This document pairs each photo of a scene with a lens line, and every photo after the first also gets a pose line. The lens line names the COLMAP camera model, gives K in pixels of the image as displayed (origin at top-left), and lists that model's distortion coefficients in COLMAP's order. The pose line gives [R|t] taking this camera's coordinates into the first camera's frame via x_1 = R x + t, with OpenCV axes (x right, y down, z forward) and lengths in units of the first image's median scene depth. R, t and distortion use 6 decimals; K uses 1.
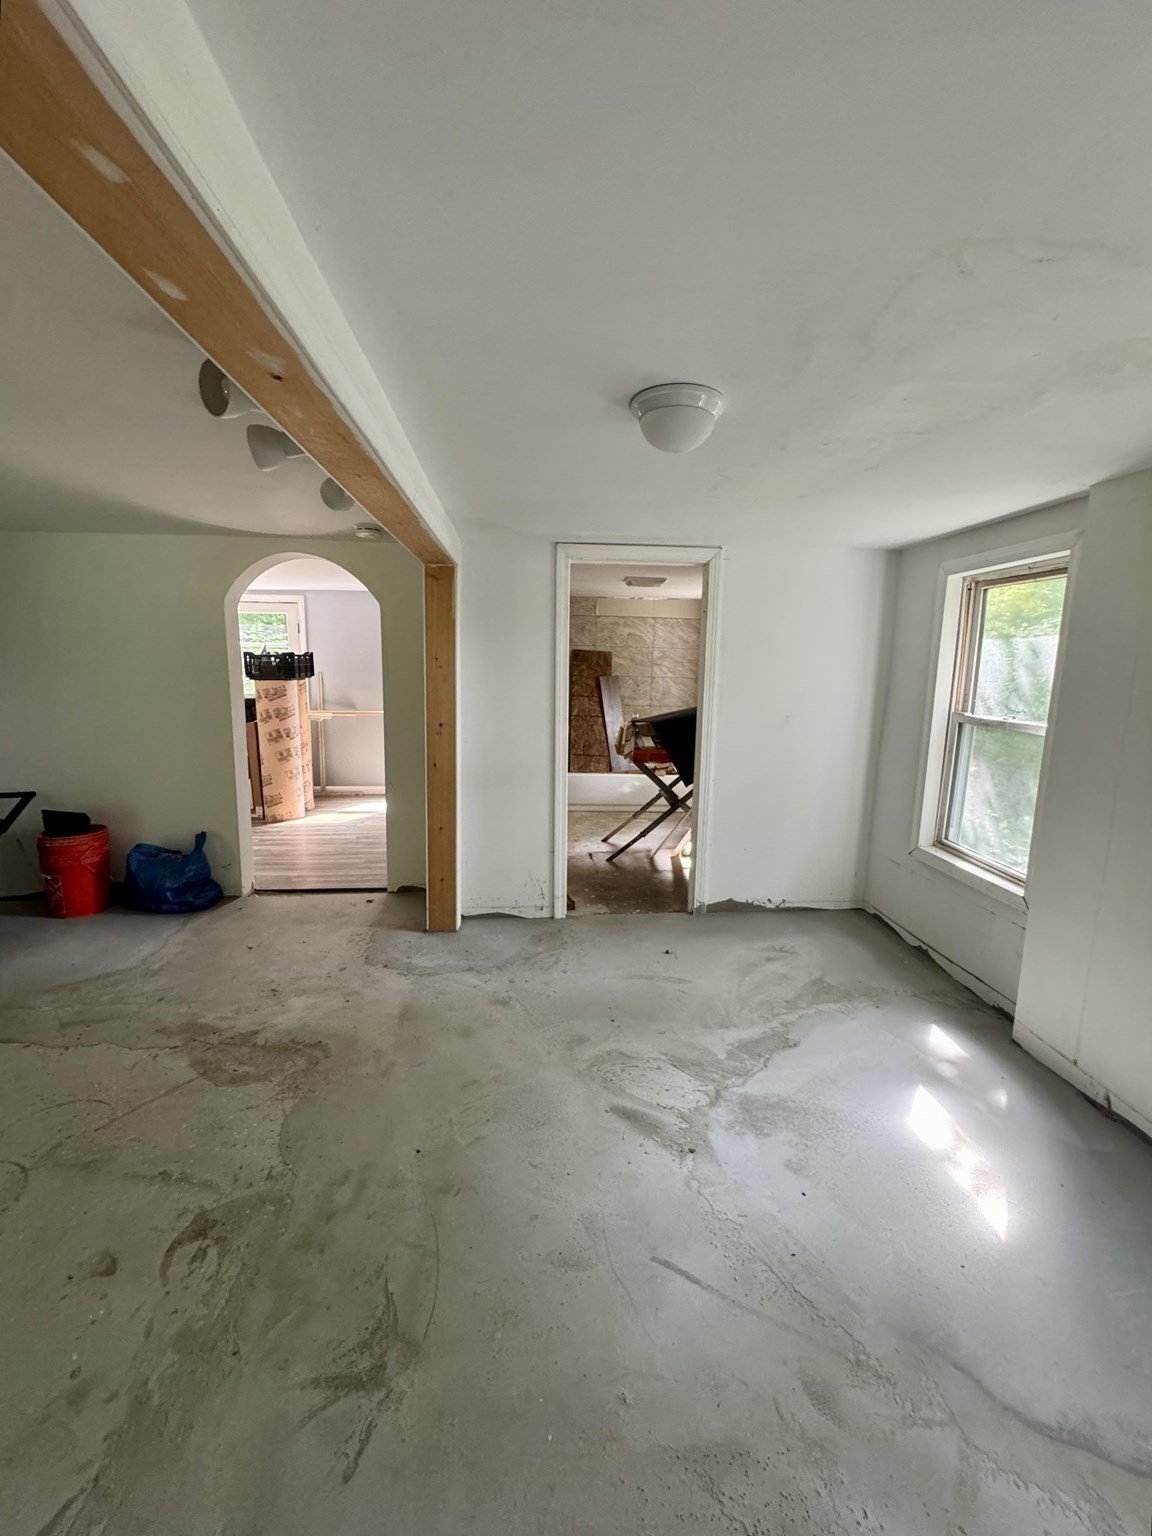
lens RADIAL K [[634.1, 0, 579.7], [0, 634.1, 767.3], [0, 0, 1]] dist [-0.002119, -0.000118]
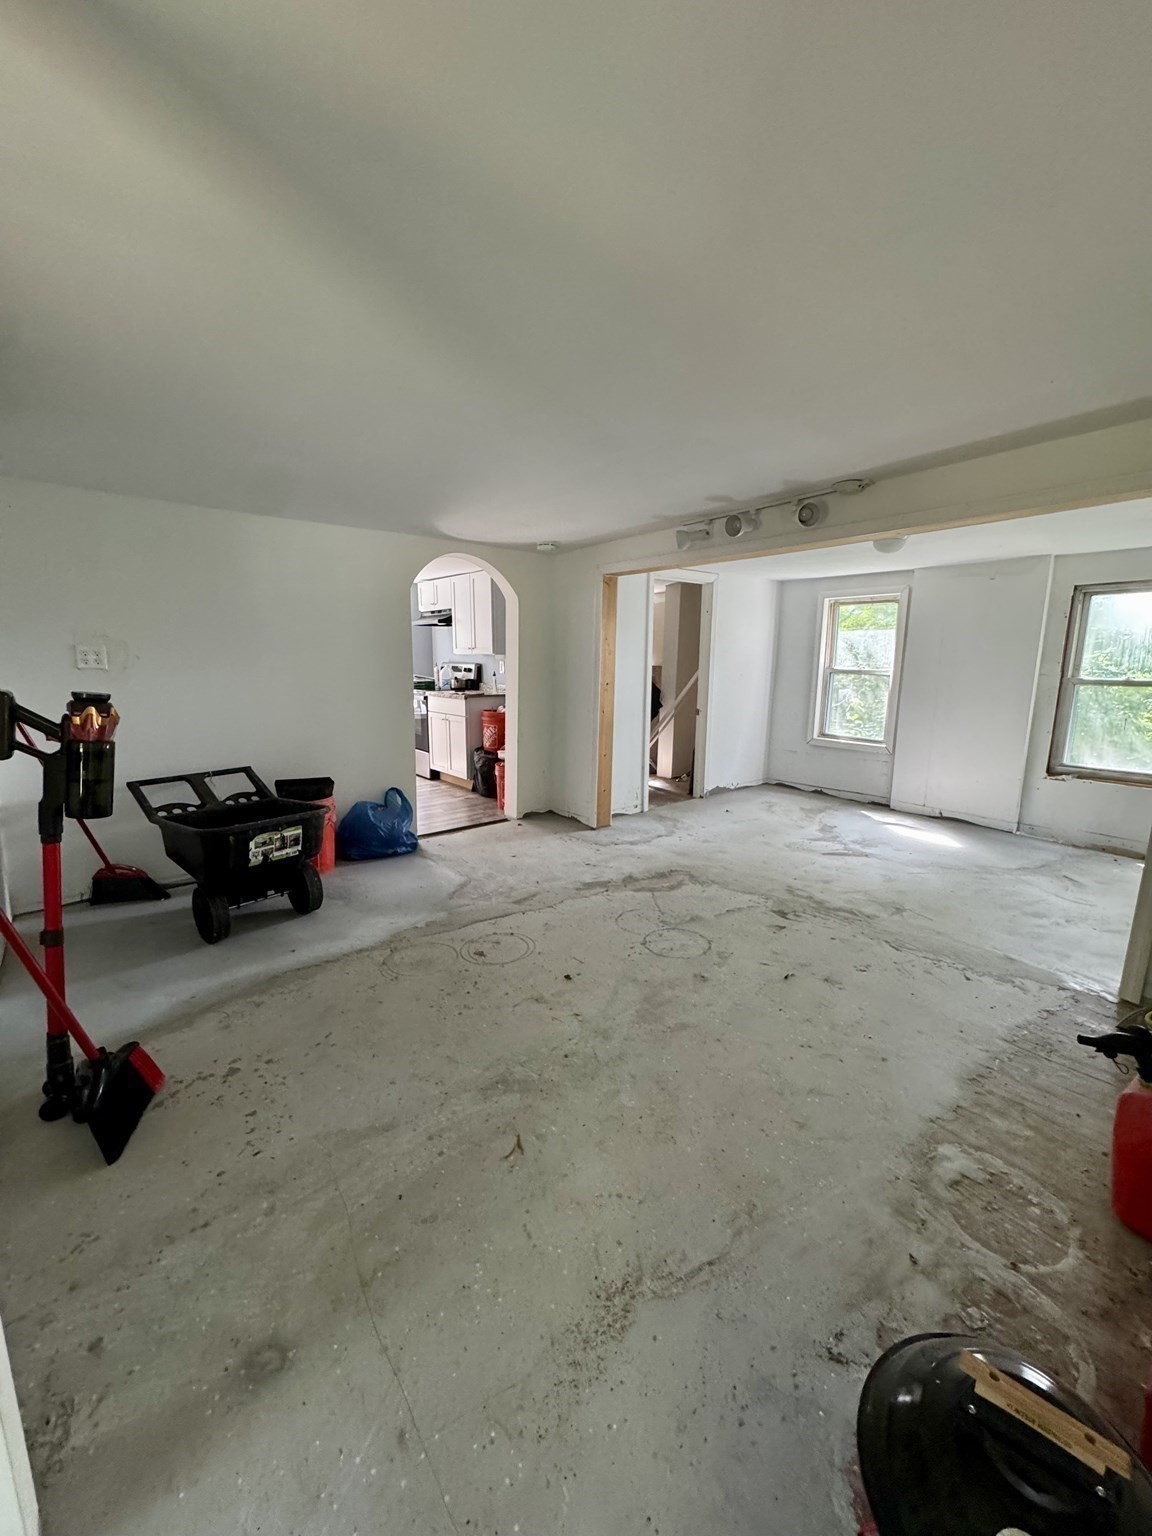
lens RADIAL K [[612.2, 0, 580.7], [0, 612.2, 768.9], [0, 0, 1]] dist [-0.001277, -0.000212]
pose [[0.820961, -0.112443, 0.559804, -1.229904], [0.095779, 0.993645, 0.059123, 0.044790], [-0.562894, 0.005080, 0.826513, -0.160779]]
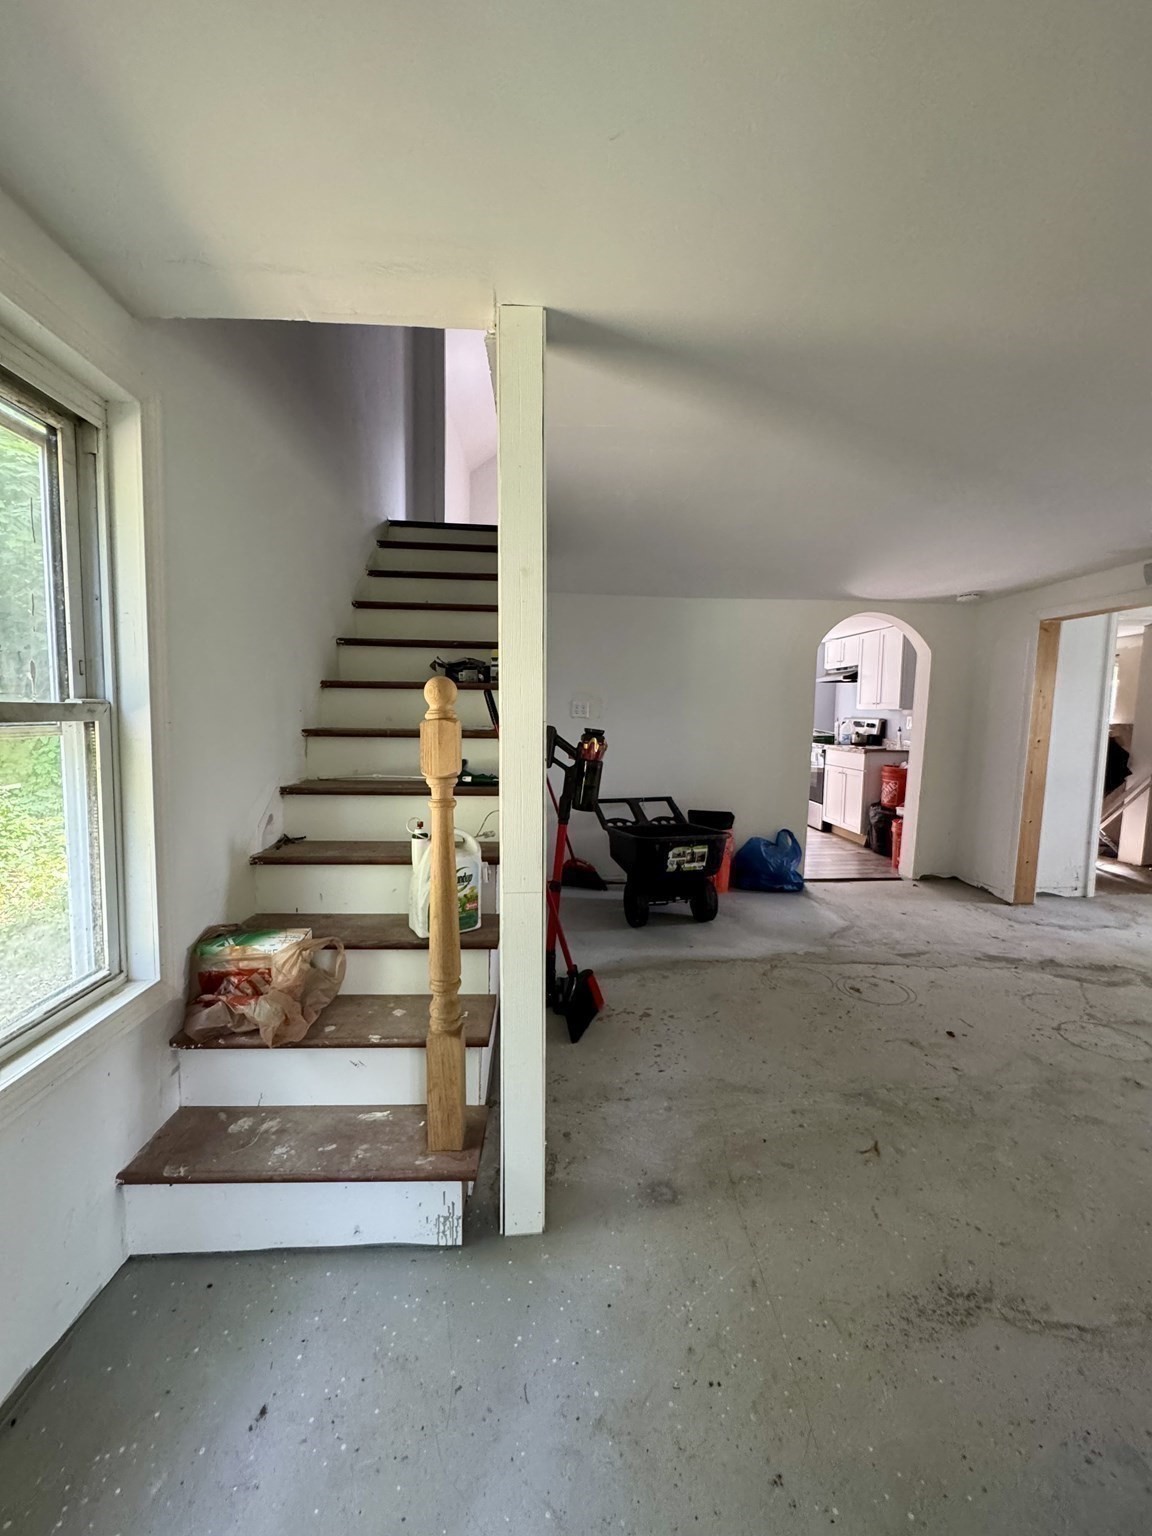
lens RADIAL K [[612.2, 0, 580.7], [0, 612.2, 768.9], [0, 0, 1]] dist [-0.001277, -0.000212]
pose [[0.999801, -0.003133, -0.019680, -1.283085], [0.001848, 0.997884, -0.064987, 0.079282], [0.019842, 0.064938, 0.997692, -0.305324]]
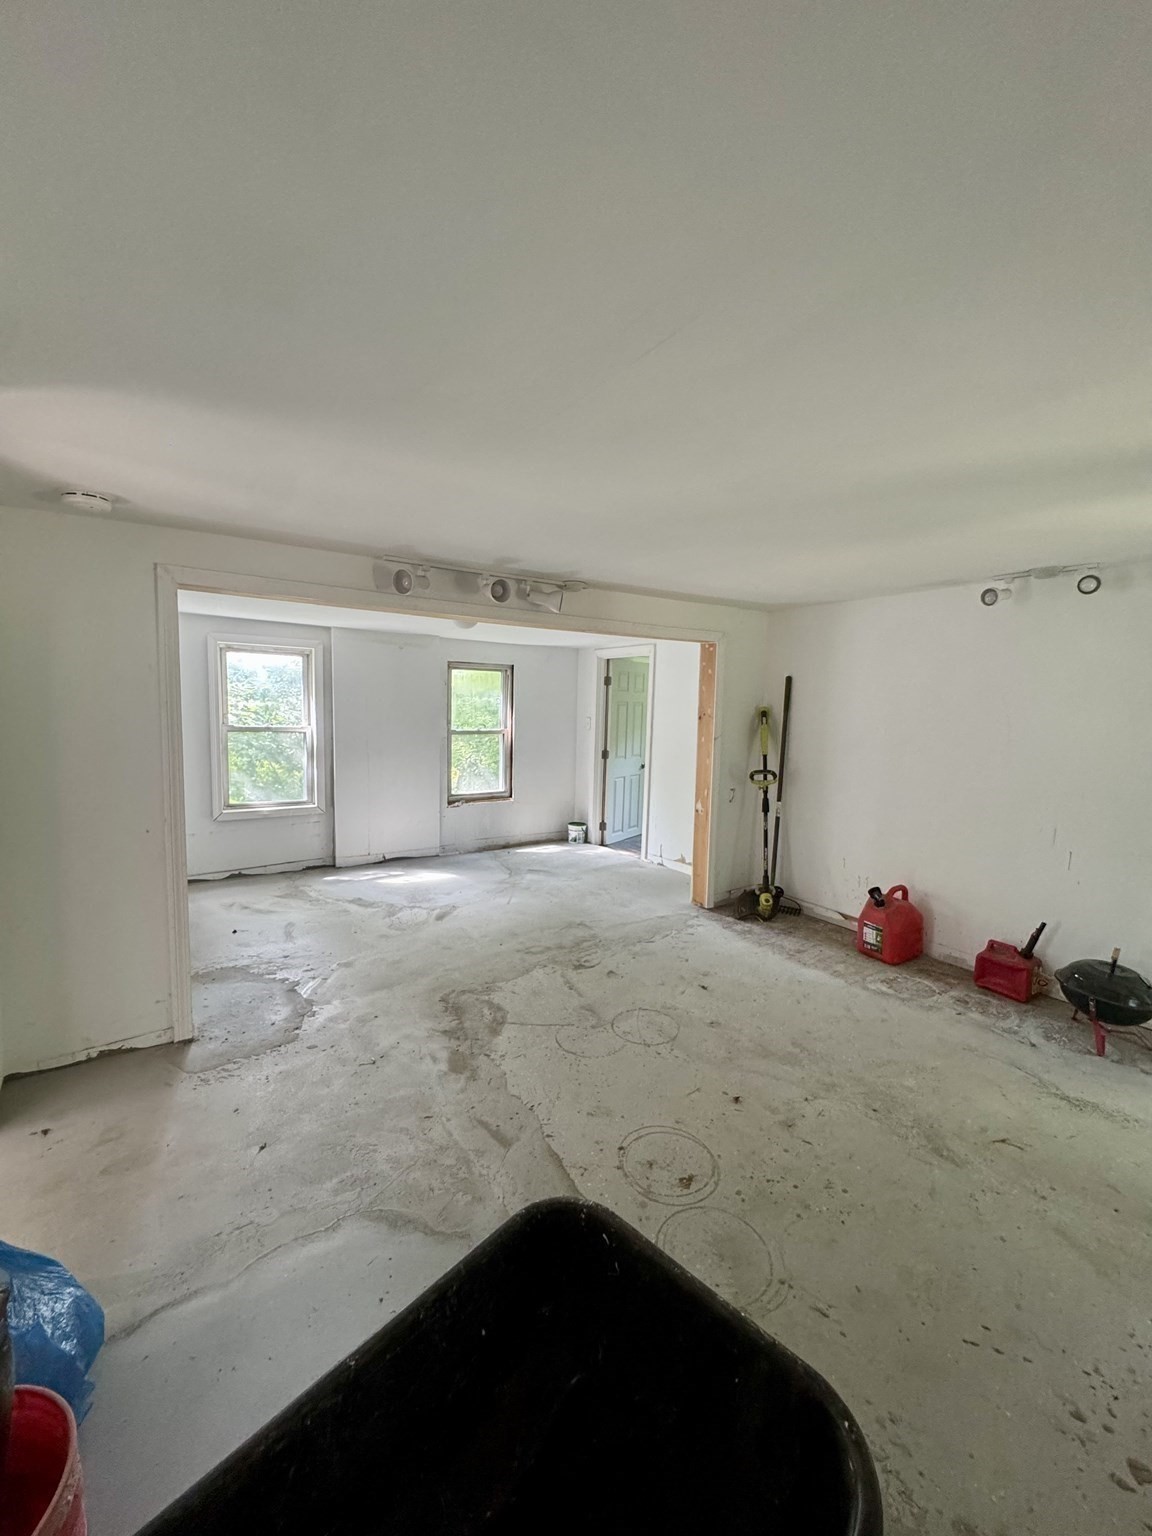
lens RADIAL K [[612.2, 0, 580.7], [0, 612.2, 768.9], [0, 0, 1]] dist [-0.001277, -0.000212]
pose [[-0.509397, -0.117587, 0.852460, -1.308170], [0.102199, 0.975343, 0.195607, -0.202352], [-0.854442, 0.186762, -0.484819, 1.062738]]
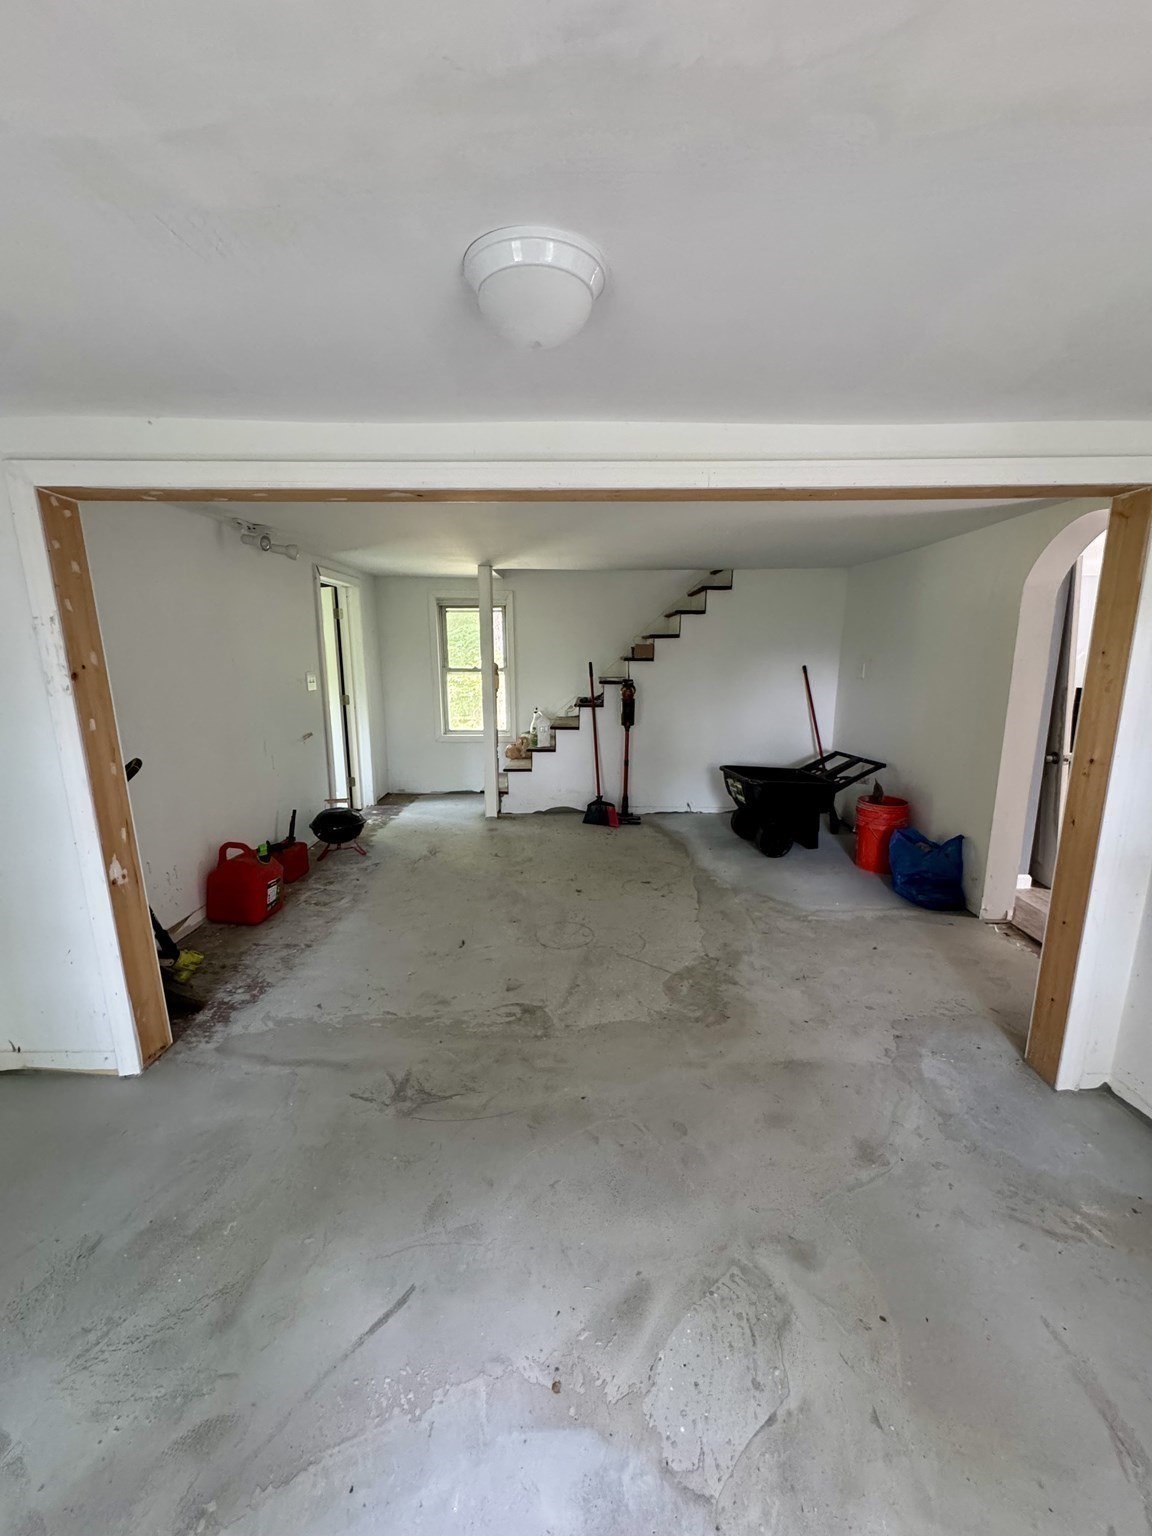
lens RADIAL K [[612.2, 0, 580.7], [0, 612.2, 768.9], [0, 0, 1]] dist [-0.001277, -0.000212]
pose [[-0.097436, 0.175019, -0.979732, 0.459934], [-0.155600, 0.969631, 0.188690, -0.106732], [0.983003, 0.170831, -0.067245, 0.629539]]
